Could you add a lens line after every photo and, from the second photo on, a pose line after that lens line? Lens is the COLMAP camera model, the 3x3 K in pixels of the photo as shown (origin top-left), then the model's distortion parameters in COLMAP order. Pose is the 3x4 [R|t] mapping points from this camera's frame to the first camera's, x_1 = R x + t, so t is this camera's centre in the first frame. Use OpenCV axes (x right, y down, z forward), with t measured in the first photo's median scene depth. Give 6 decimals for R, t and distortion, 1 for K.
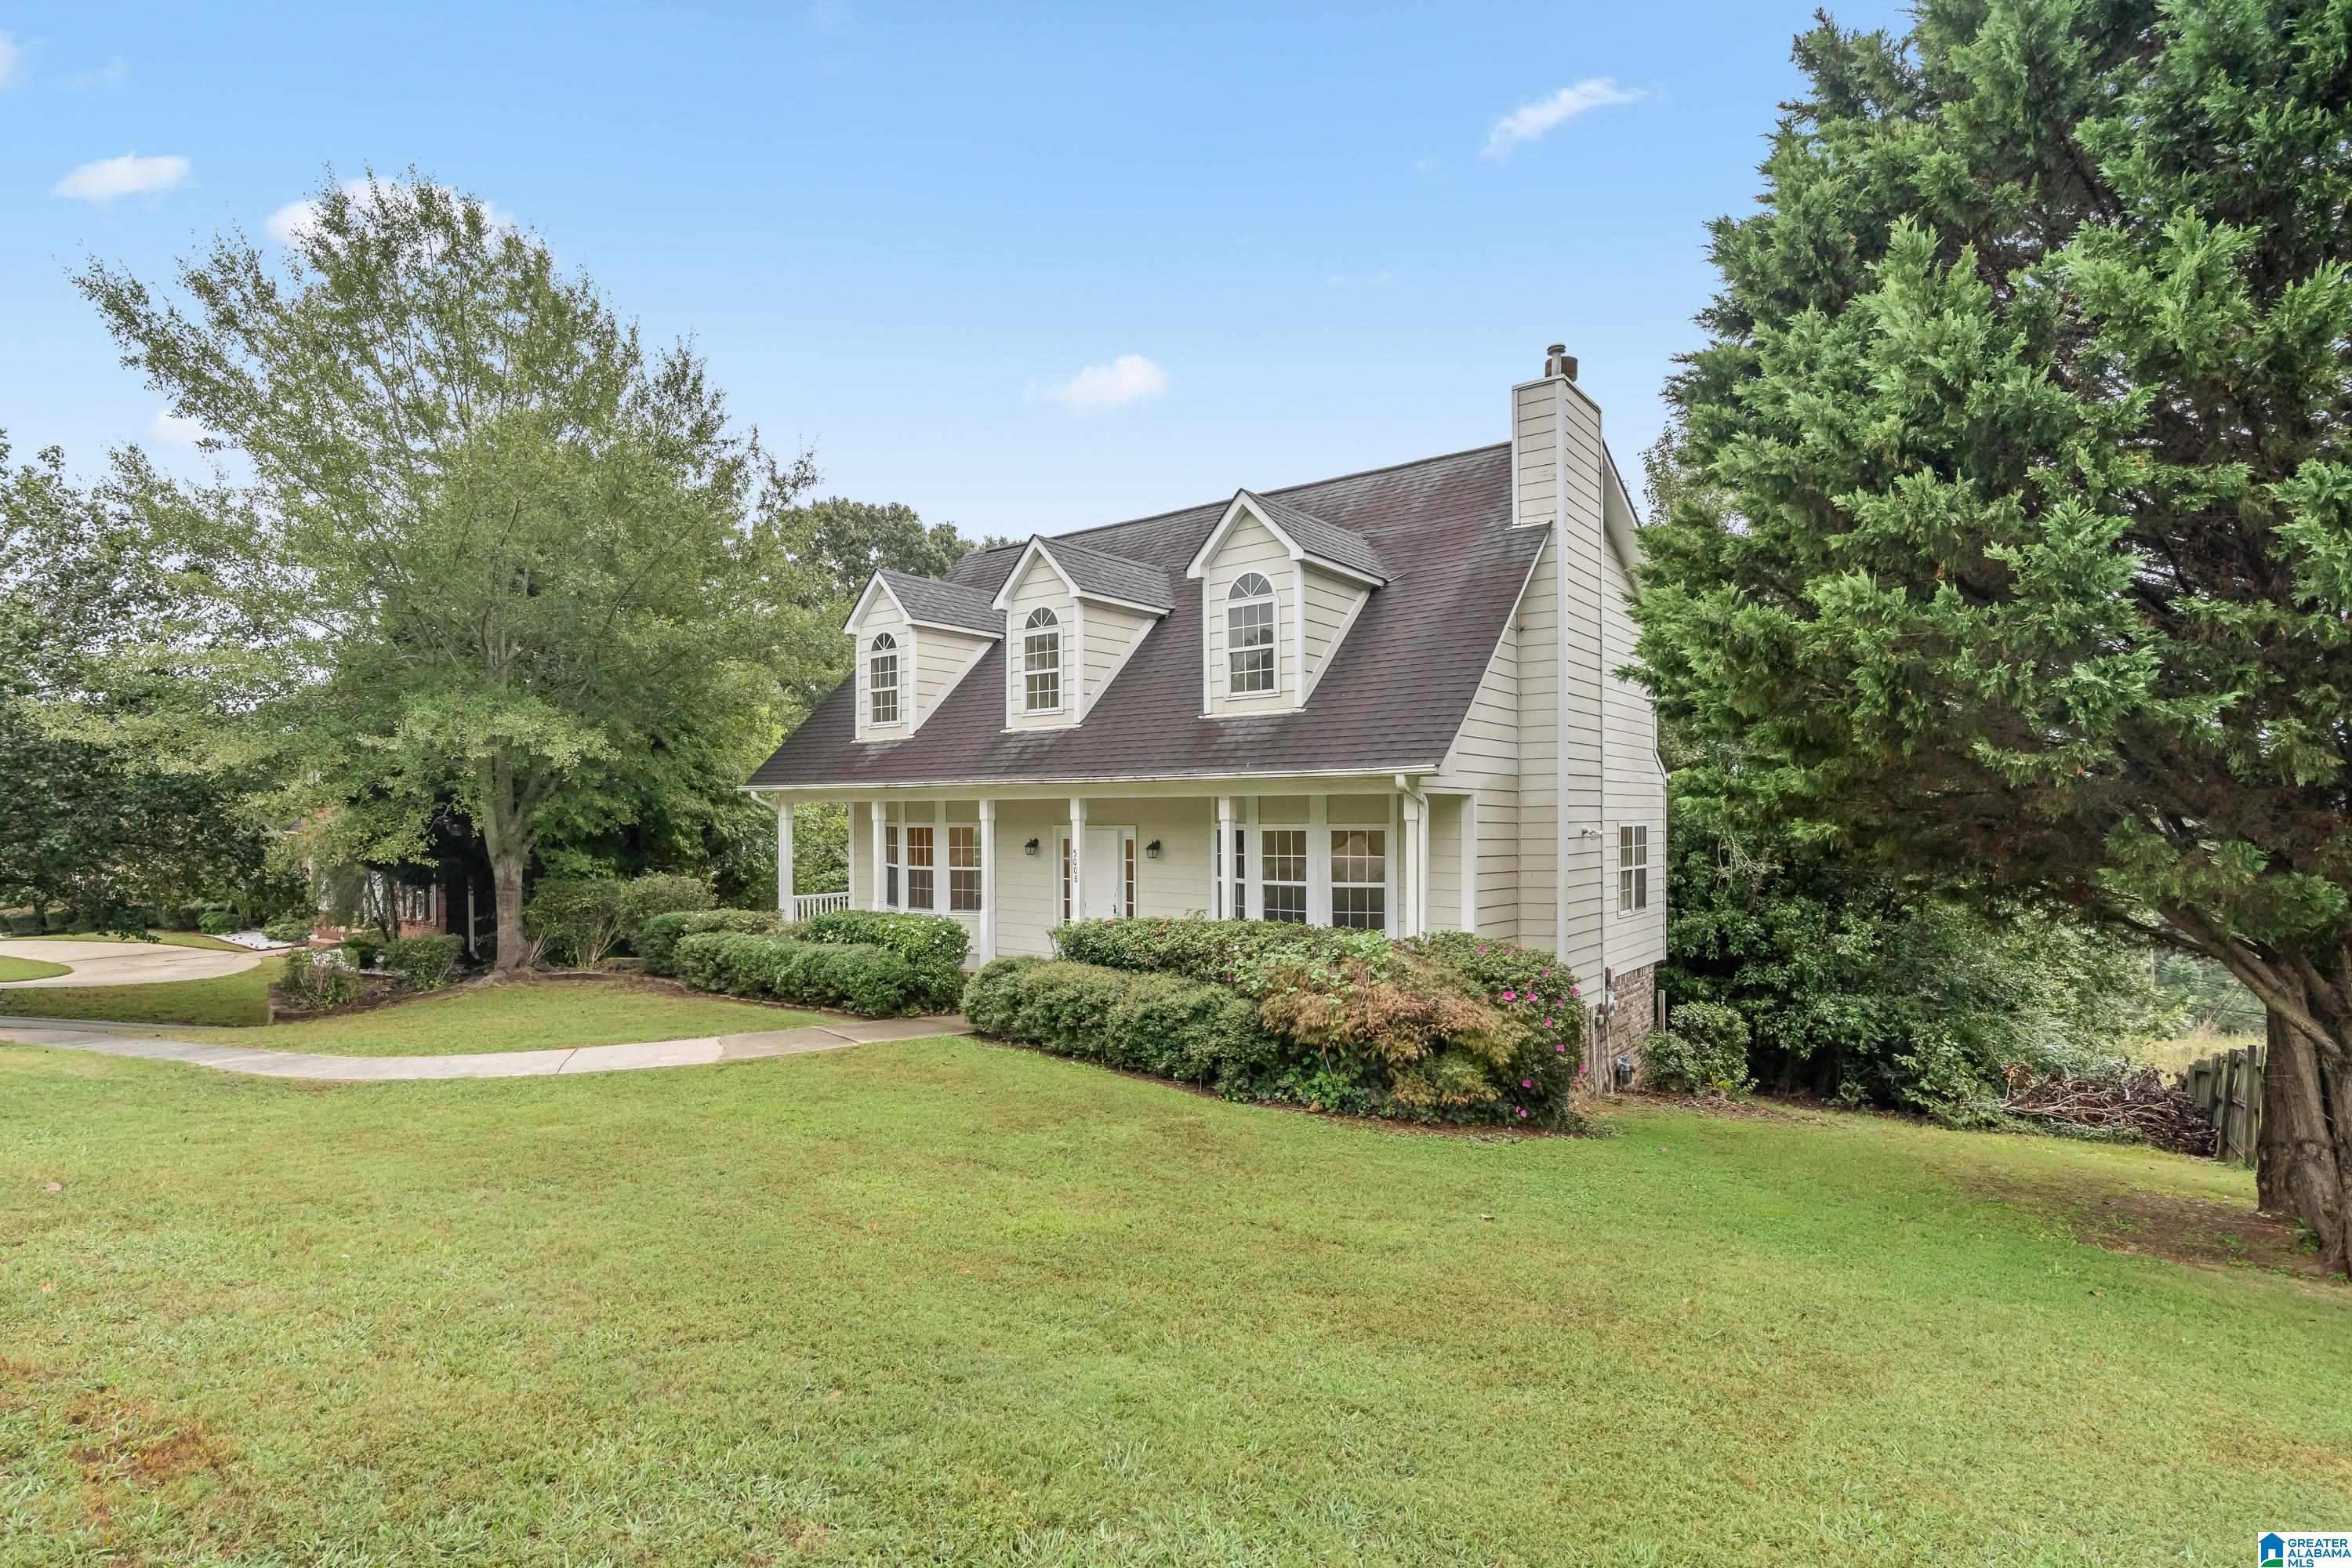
lens RADIAL K [[1136.1, 0, 1169.6], [0, 1136.1, 801.3], [0, 0, 1]] dist [-0.020016, 0.000414]
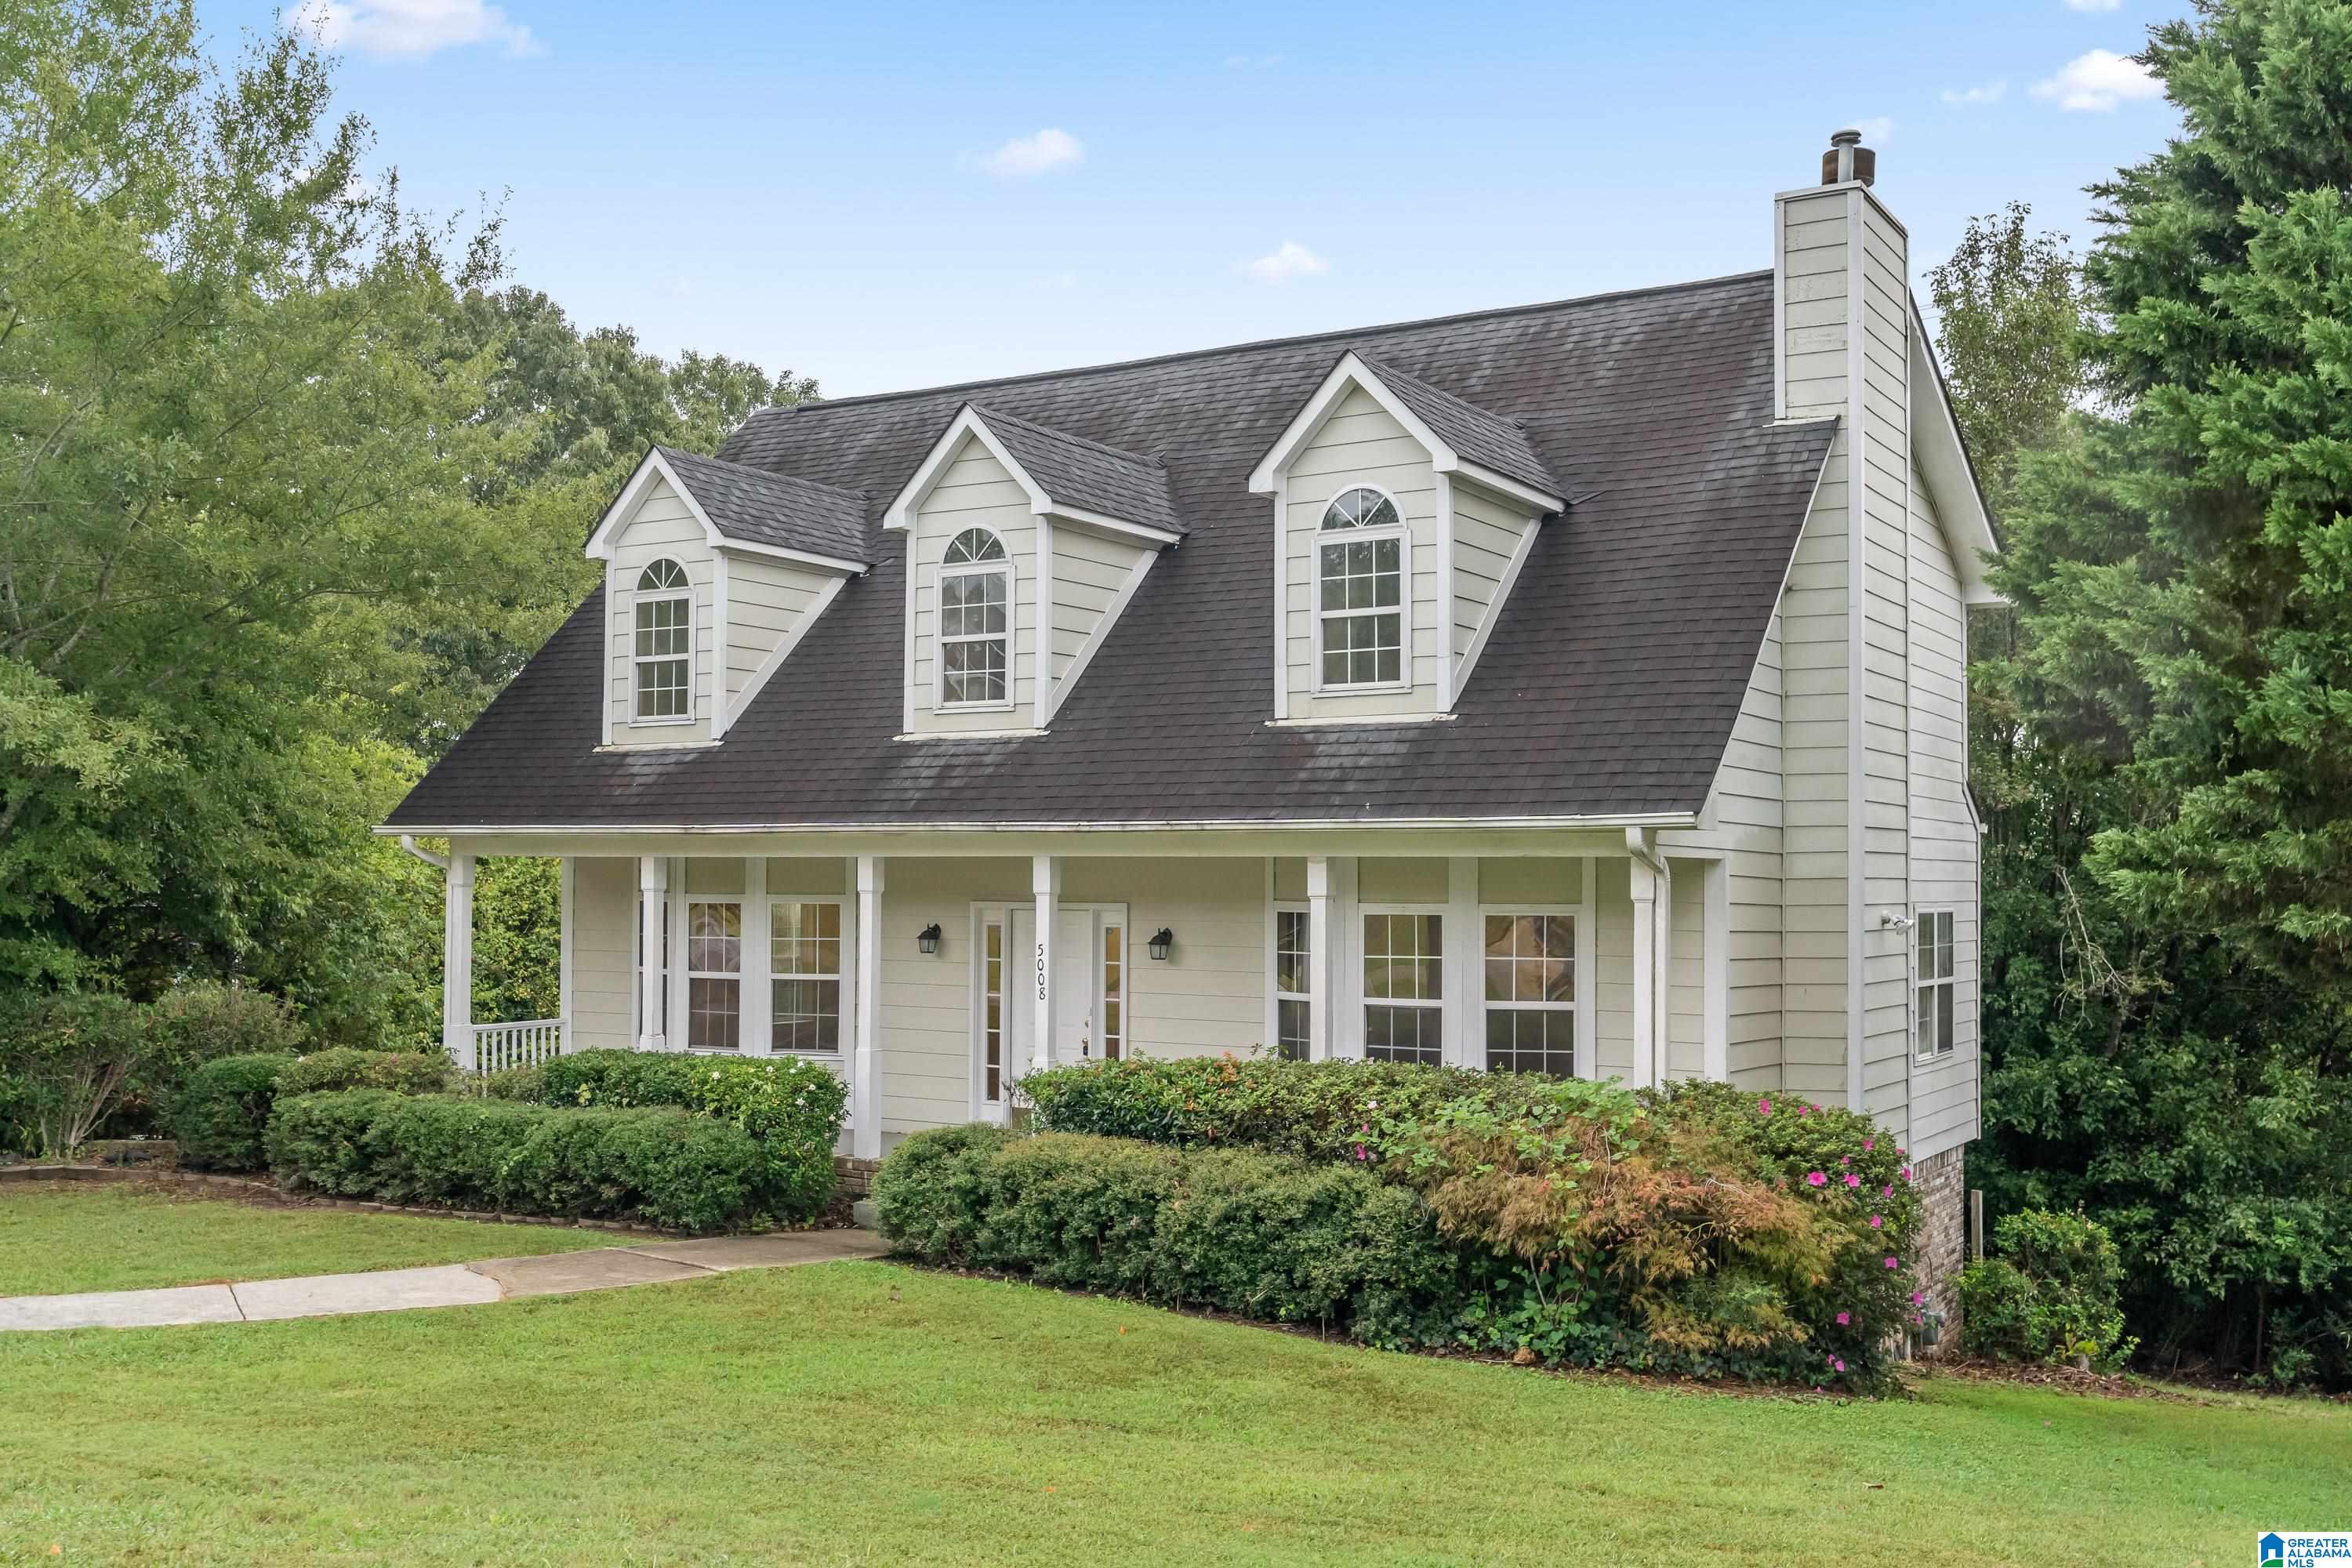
lens RADIAL K [[2187.4, 0, 1173.8], [0, 2187.4, 788.6], [0, 0, 1]] dist [0.003053, 0.000000]
pose [[0.994862, 0.014330, 0.100225, -0.129811], [-0.011262, 0.999452, -0.031114, -0.003237], [-0.100616, 0.029826, 0.994478, -0.132684]]
